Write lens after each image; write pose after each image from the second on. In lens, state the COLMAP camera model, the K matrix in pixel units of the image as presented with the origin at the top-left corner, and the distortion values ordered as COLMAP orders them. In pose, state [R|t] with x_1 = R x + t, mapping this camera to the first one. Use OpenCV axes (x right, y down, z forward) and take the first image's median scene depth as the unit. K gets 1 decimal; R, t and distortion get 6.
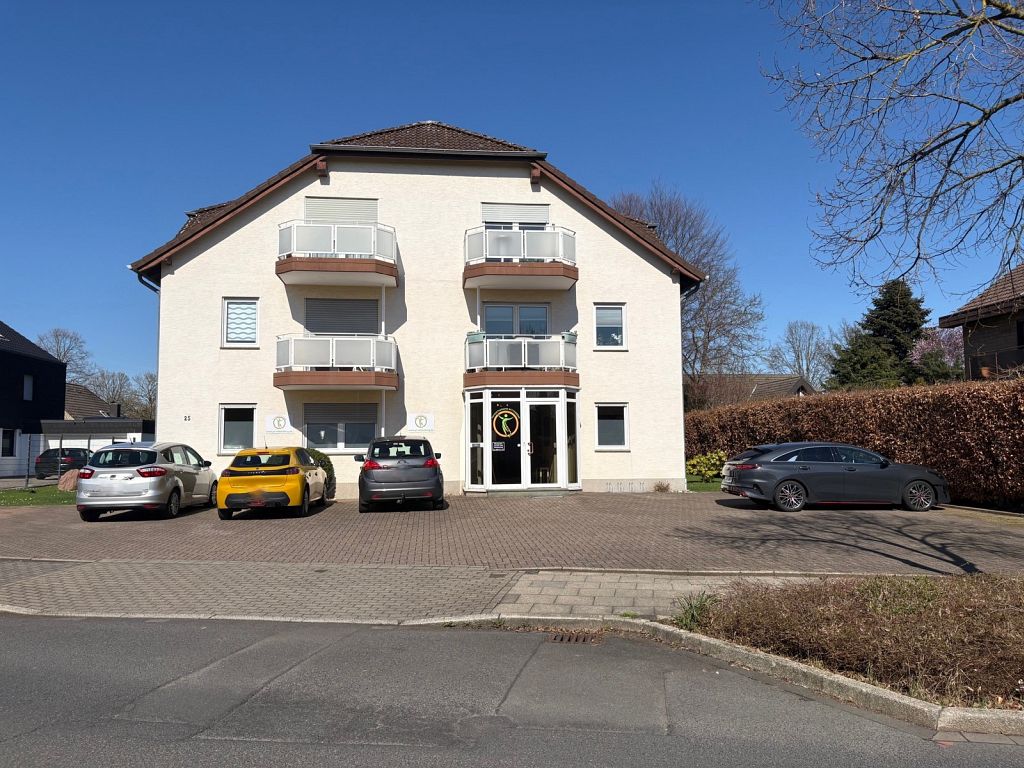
lens RADIAL K [[766.8, 0, 511.8], [0, 766.8, 383.2], [0, 0, 1]] dist [0.054269, 0.003073]
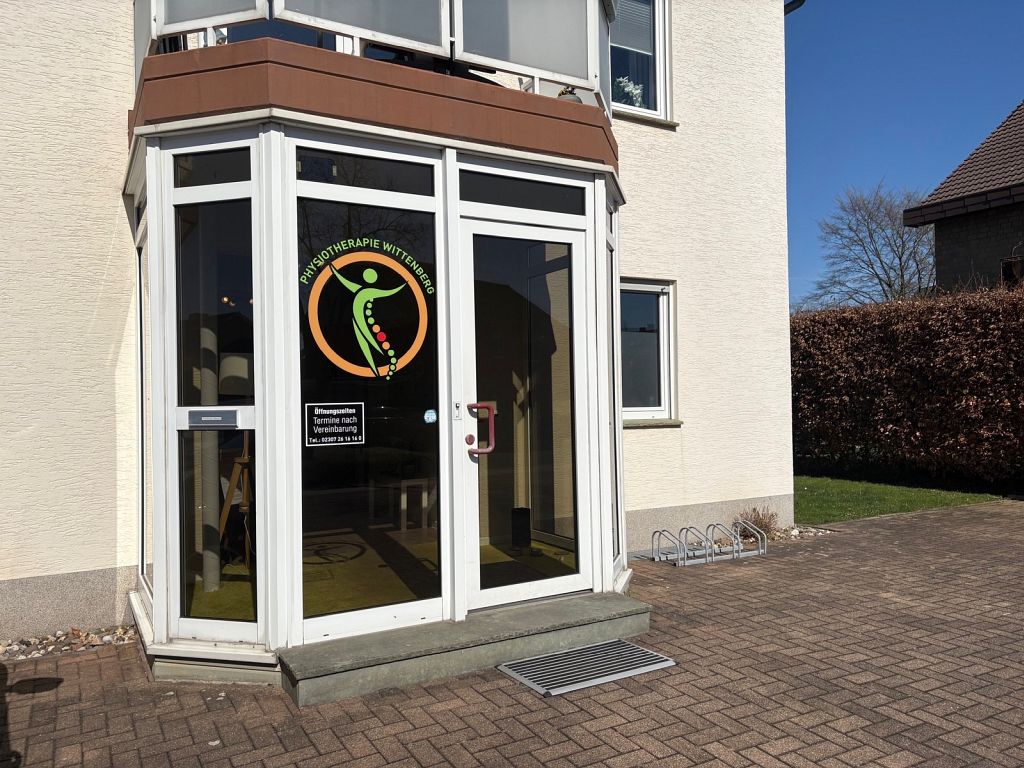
lens RADIAL K [[766.8, 0, 514.2], [0, 766.8, 384.5], [0, 0, 1]] dist [0.054269, 0.003073]
pose [[0.915914, 0.000773, 0.401374, -0.055244], [-0.026577, 0.997920, 0.058725, 0.058452], [-0.400494, -0.064454, 0.914030, 0.791142]]
